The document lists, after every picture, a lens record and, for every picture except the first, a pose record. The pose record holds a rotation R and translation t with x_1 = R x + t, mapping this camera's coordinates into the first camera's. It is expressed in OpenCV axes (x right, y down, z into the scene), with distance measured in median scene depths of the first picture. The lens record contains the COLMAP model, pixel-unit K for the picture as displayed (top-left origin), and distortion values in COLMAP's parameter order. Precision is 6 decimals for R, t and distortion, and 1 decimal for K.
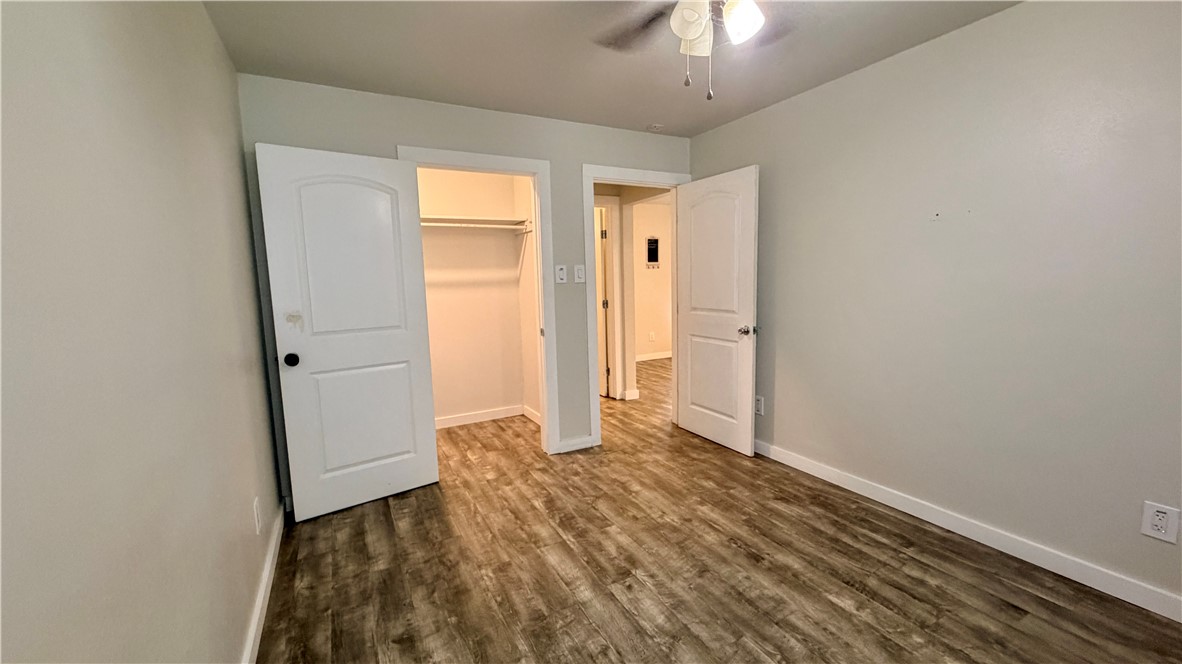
lens RADIAL K [[470.7, 0, 591.0], [0, 470.7, 332.0], [0, 0, 1]] dist [0.000552, -0.000036]
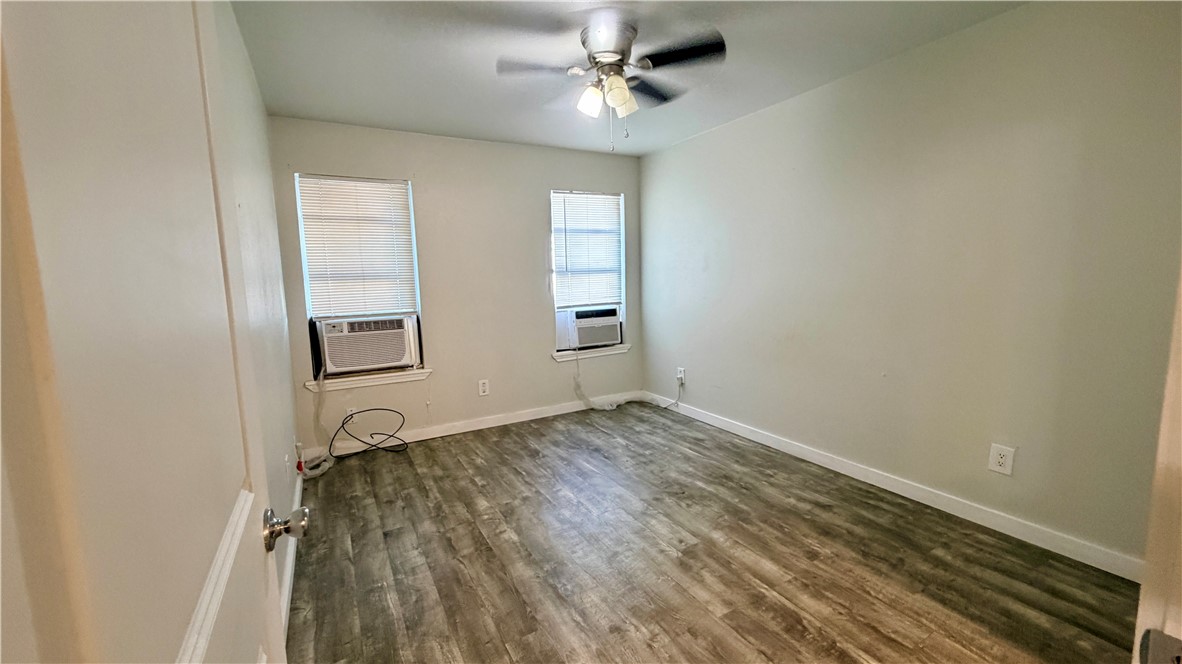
lens RADIAL K [[470.7, 0, 591.0], [0, 470.7, 332.0], [0, 0, 1]] dist [0.000552, -0.000036]
pose [[-0.998420, 0.054565, -0.013454, 0.263156], [0.049742, 0.969425, 0.240294, -0.215711], [0.026154, 0.239245, -0.970607, 1.815649]]
